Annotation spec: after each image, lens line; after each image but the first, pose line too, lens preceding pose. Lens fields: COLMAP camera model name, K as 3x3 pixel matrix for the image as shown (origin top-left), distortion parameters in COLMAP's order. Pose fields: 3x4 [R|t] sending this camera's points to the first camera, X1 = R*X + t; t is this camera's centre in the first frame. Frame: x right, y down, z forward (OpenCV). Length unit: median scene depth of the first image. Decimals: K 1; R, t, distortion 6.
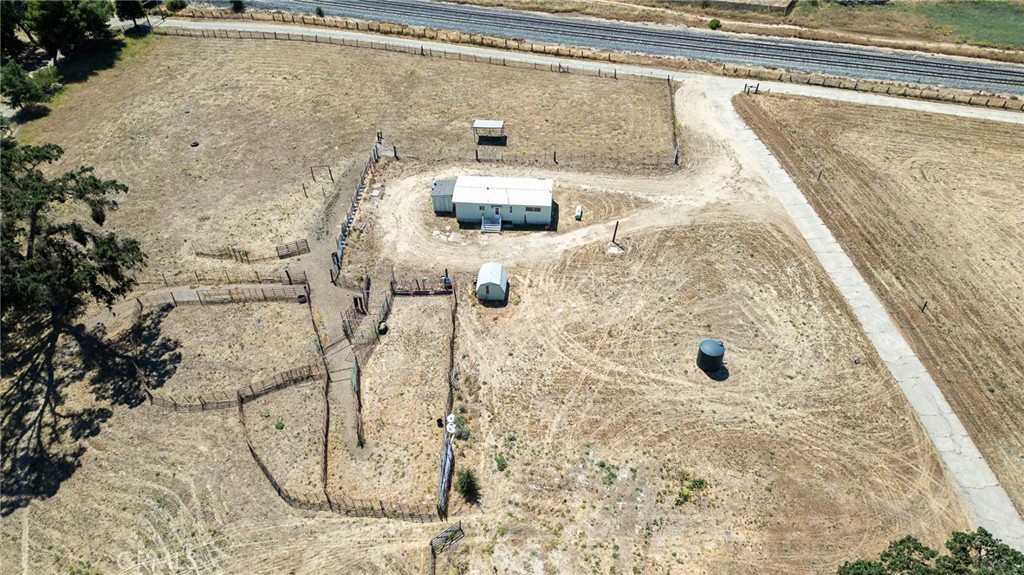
lens RADIAL K [[718.6, 0, 510.8], [0, 718.6, 290.1], [0, 0, 1]] dist [0.078396, -0.078427]
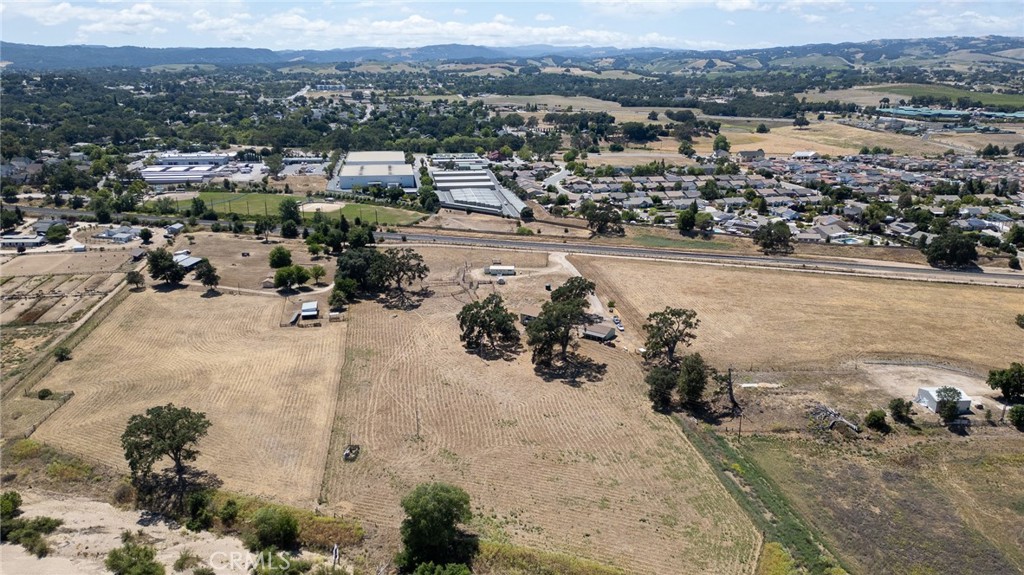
lens RADIAL K [[718.6, 0, 512.0], [0, 718.6, 284.3], [0, 0, 1]] dist [0.078396, -0.078427]
pose [[0.998306, -0.011167, 0.057097, -0.184351], [0.032476, 0.921236, -0.387646, 1.498847], [-0.048271, 0.388844, 0.920038, -2.652932]]
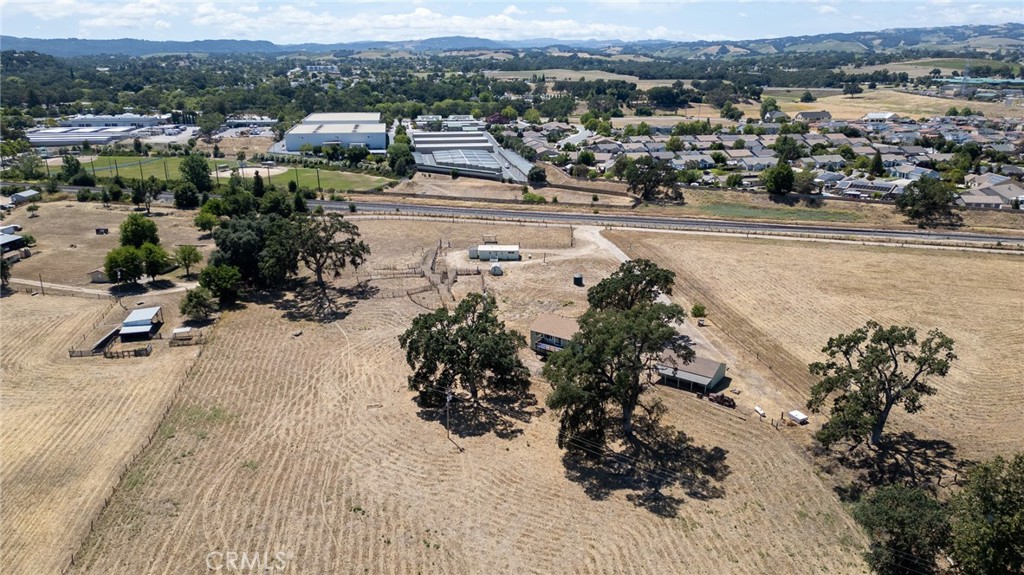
lens RADIAL K [[718.6, 0, 511.5], [0, 718.6, 289.6], [0, 0, 1]] dist [0.078396, -0.078427]
pose [[0.998703, -0.014112, 0.048913, -0.085456], [0.031503, 0.926062, -0.376054, 0.889736], [-0.039989, 0.377107, 0.925306, -1.168651]]
